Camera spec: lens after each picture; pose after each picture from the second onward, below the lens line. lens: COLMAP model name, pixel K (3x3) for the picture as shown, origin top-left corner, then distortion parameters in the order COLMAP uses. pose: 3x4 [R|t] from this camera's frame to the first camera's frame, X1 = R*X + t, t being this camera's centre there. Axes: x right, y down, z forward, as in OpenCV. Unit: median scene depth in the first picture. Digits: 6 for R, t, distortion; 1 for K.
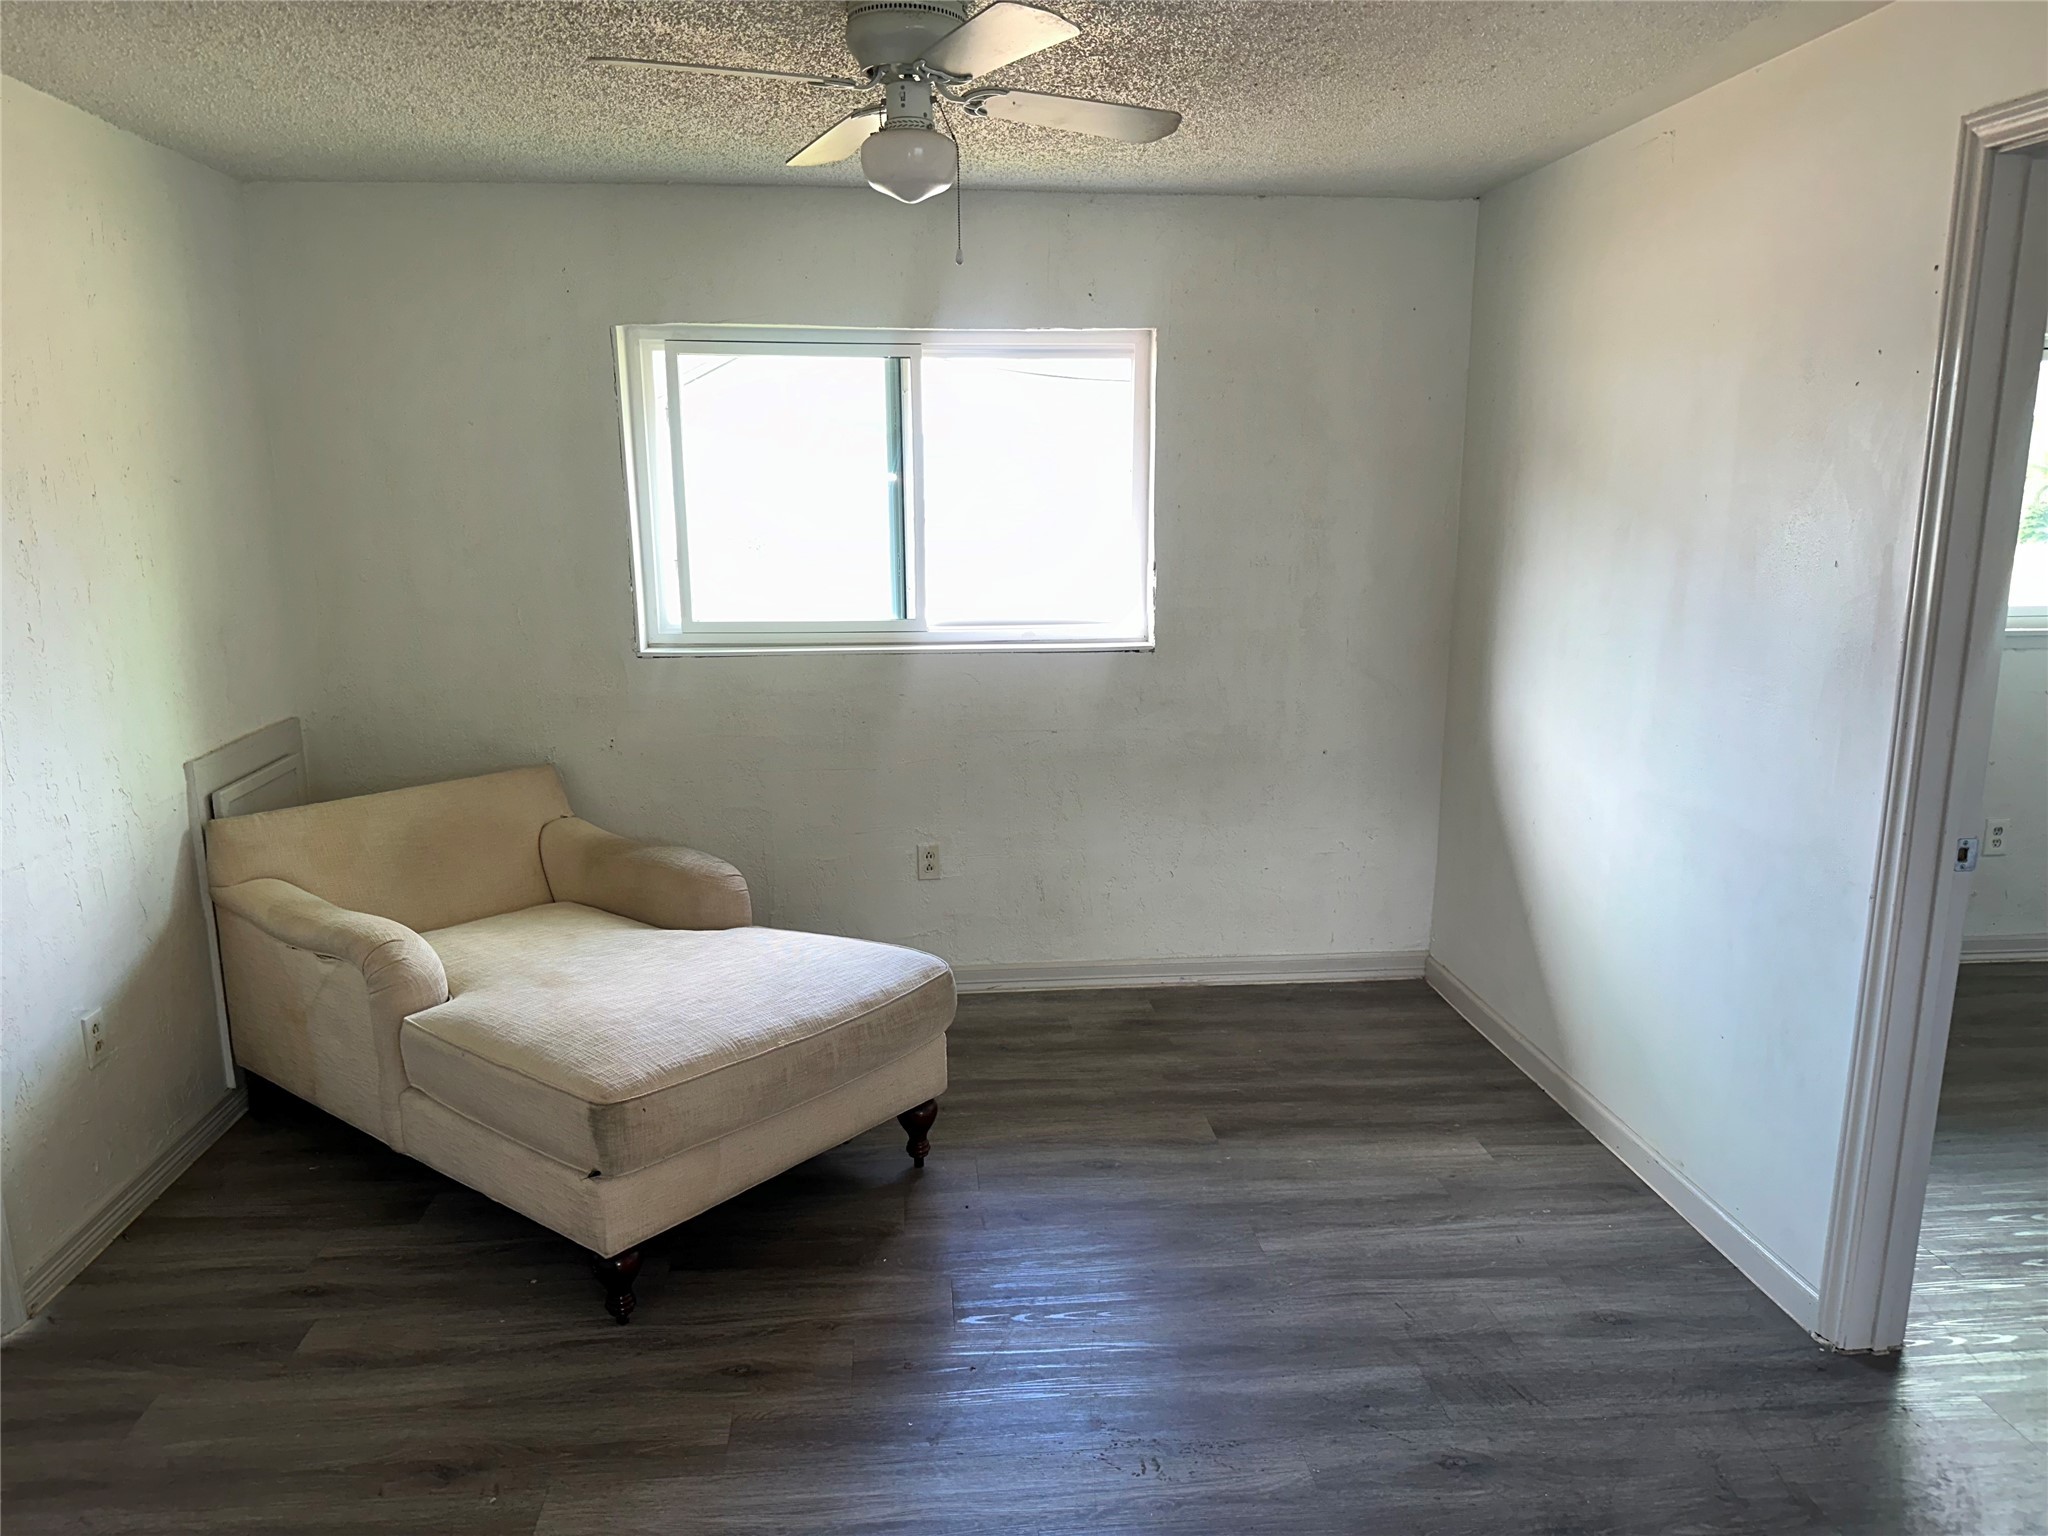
lens RADIAL K [[1439.7, 0, 1024.0], [0, 1439.7, 741.4], [0, 0, 1]] dist [0.034753, -0.052837]
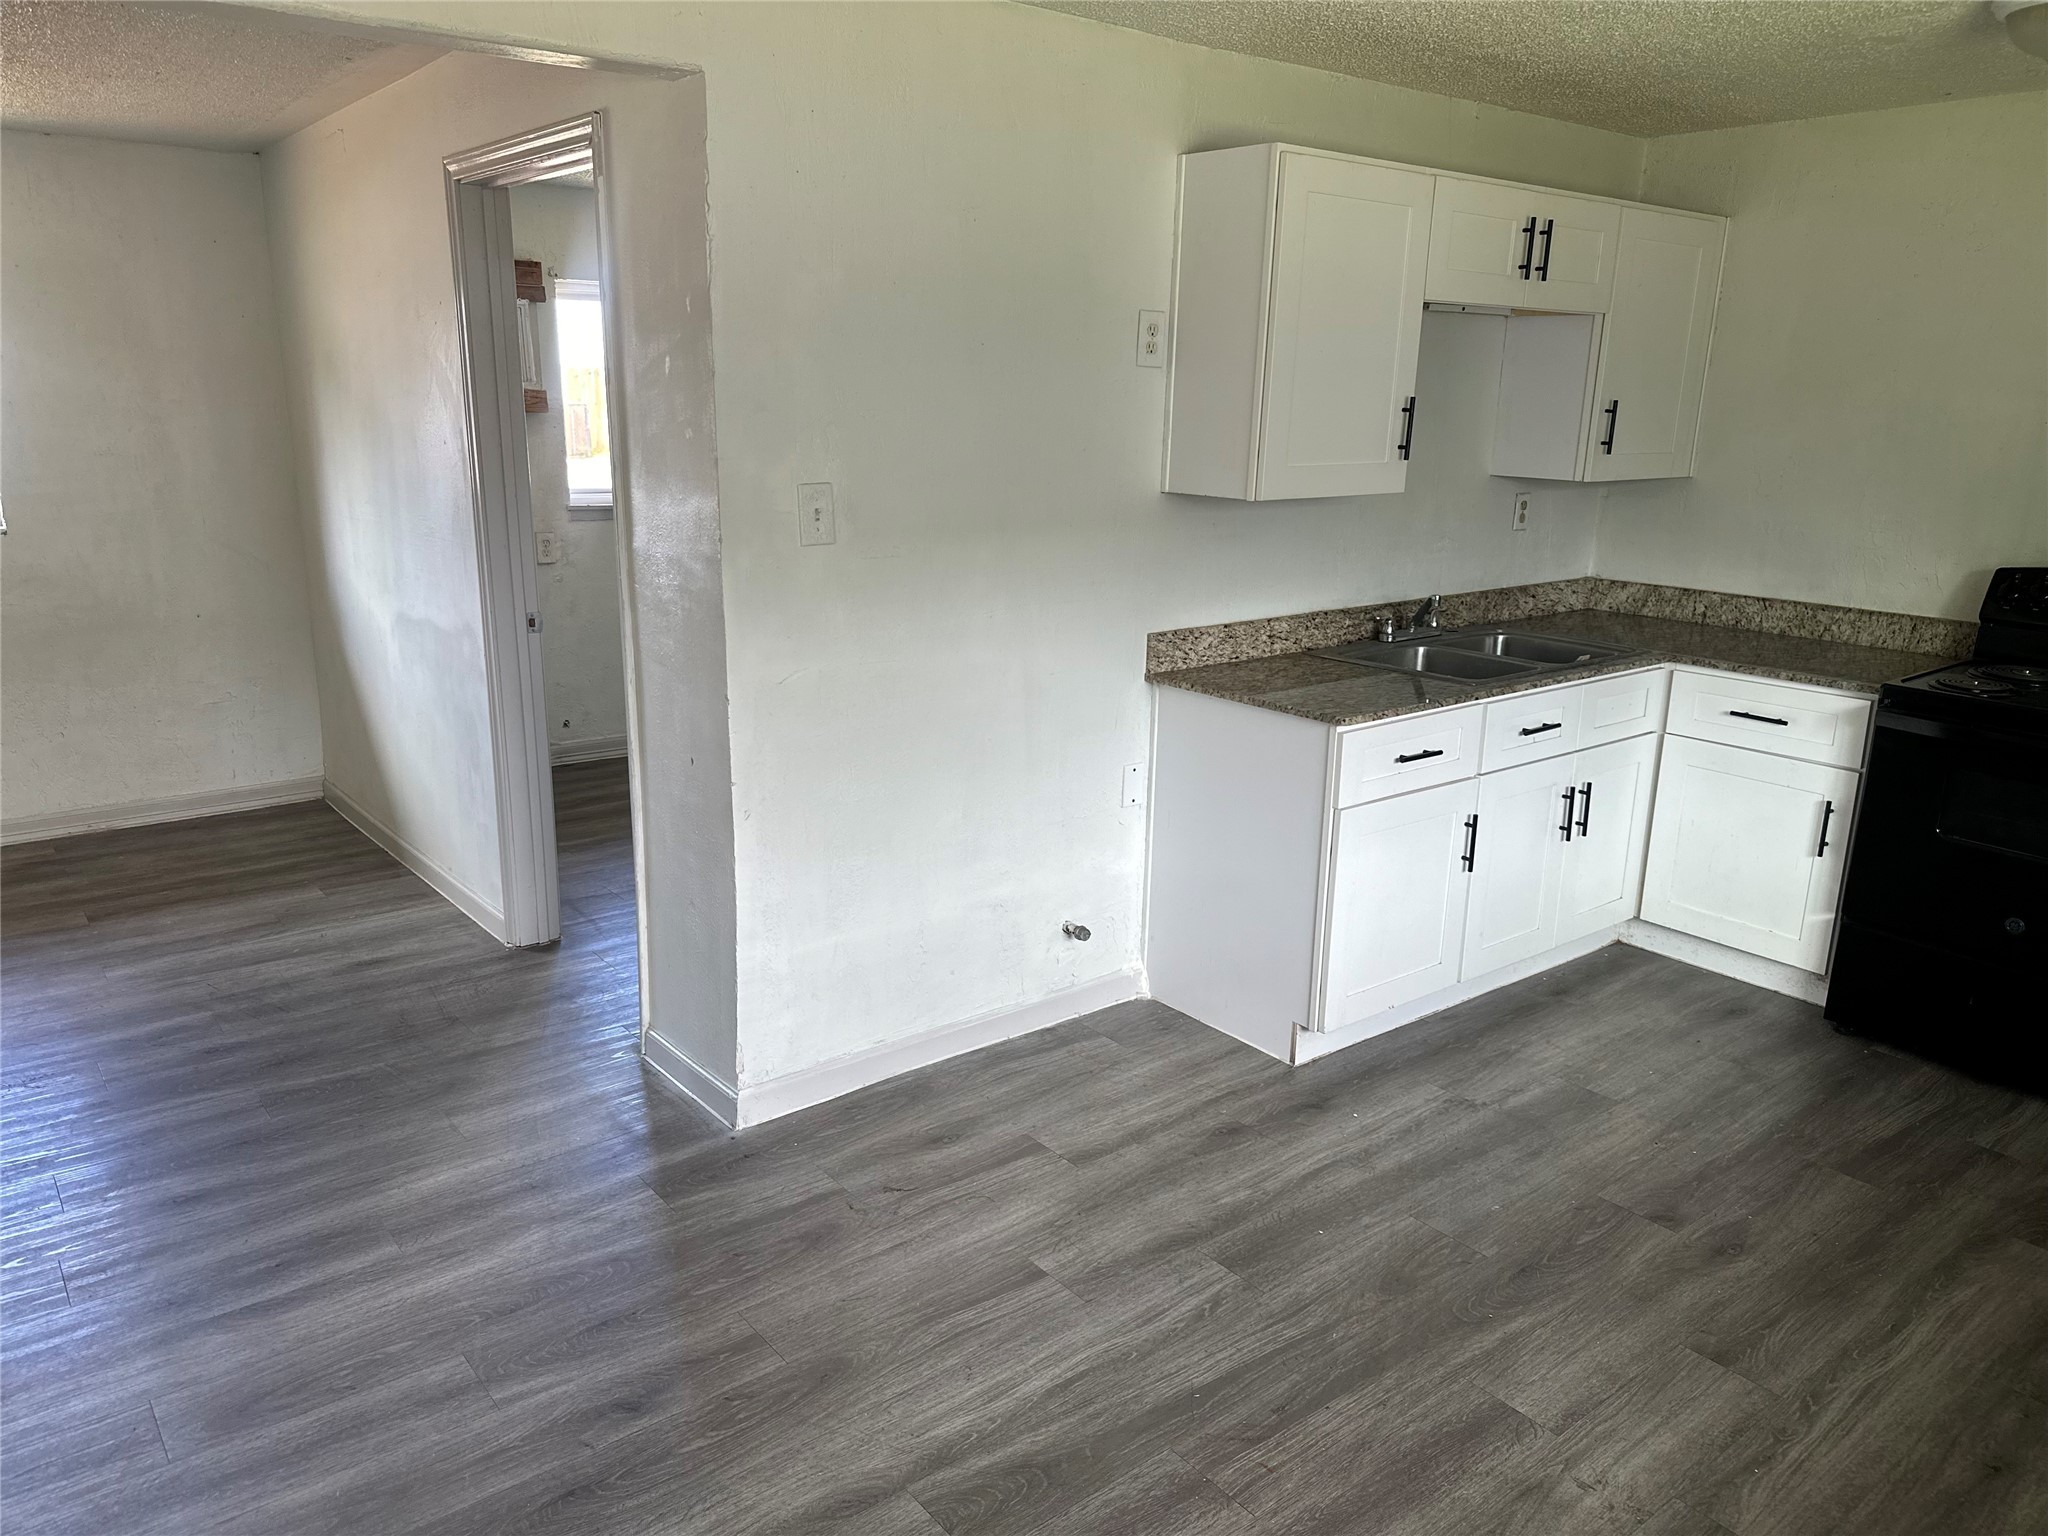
lens RADIAL K [[1439.7, 0, 1028.6], [0, 1439.7, 778.7], [0, 0, 1]] dist [0.034753, -0.052837]
pose [[0.833579, -0.126540, 0.537711, 0.155929], [0.083621, 0.991097, 0.103604, 0.092860], [-0.546034, -0.041399, 0.836739, -0.482072]]
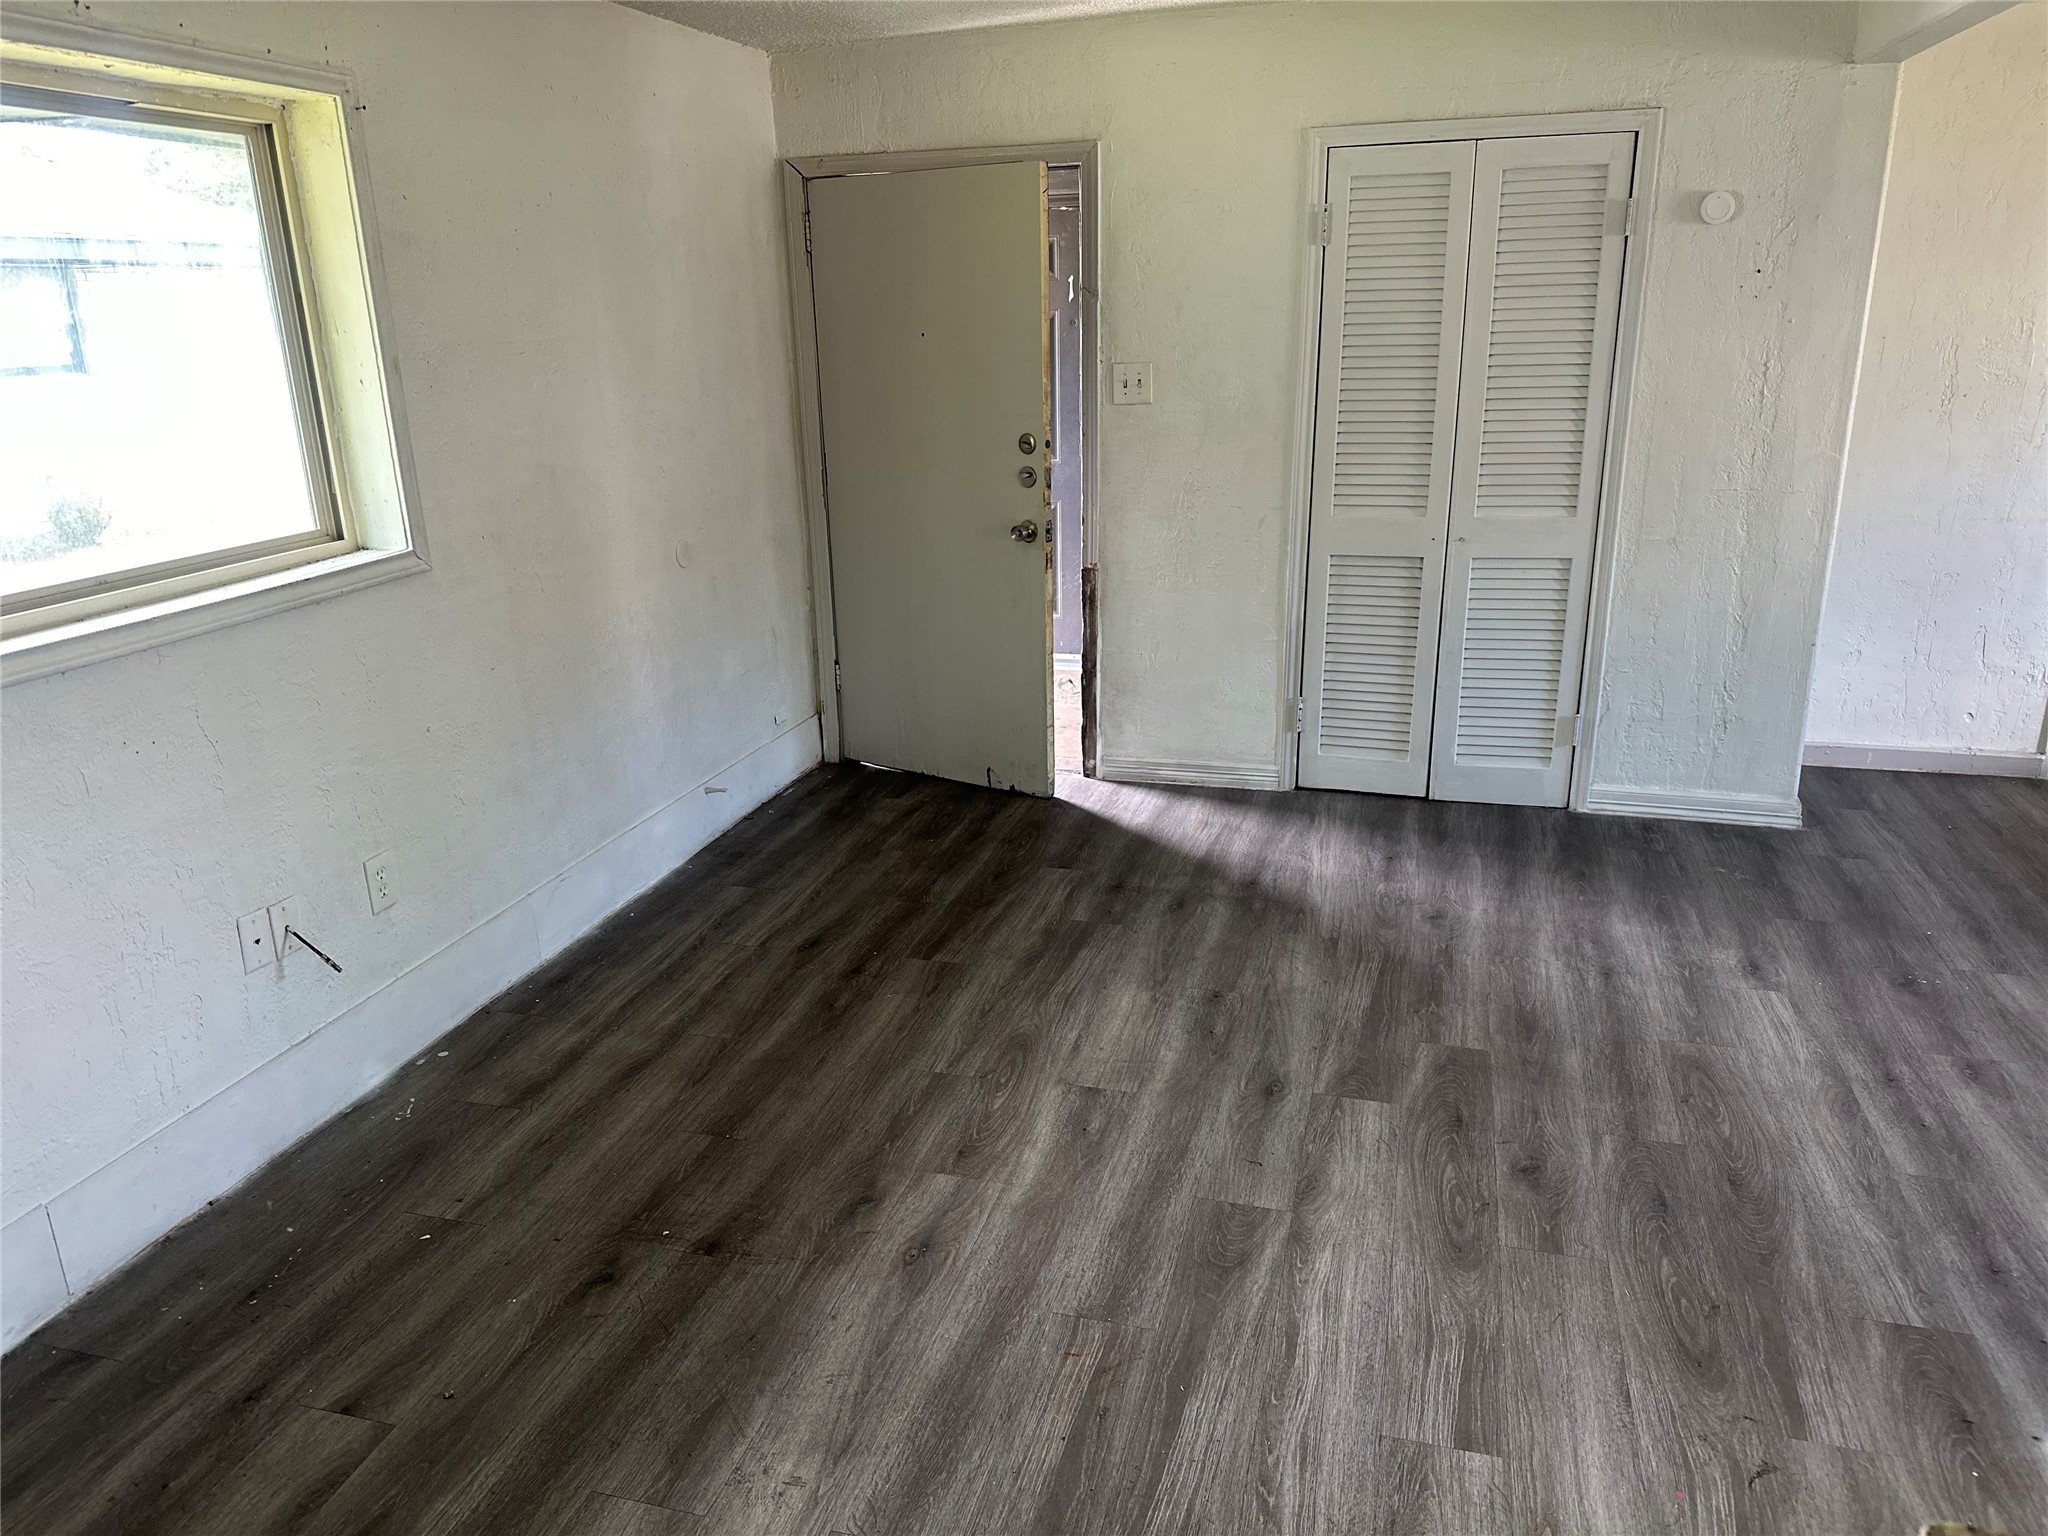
lens RADIAL K [[1439.7, 0, 1021.8], [0, 1439.7, 765.0], [0, 0, 1]] dist [0.034753, -0.052837]
pose [[-0.355151, 0.302361, -0.884559, 1.092729], [-0.153490, 0.914543, 0.374236, -0.026979], [0.922122, 0.268681, -0.278392, 0.092084]]
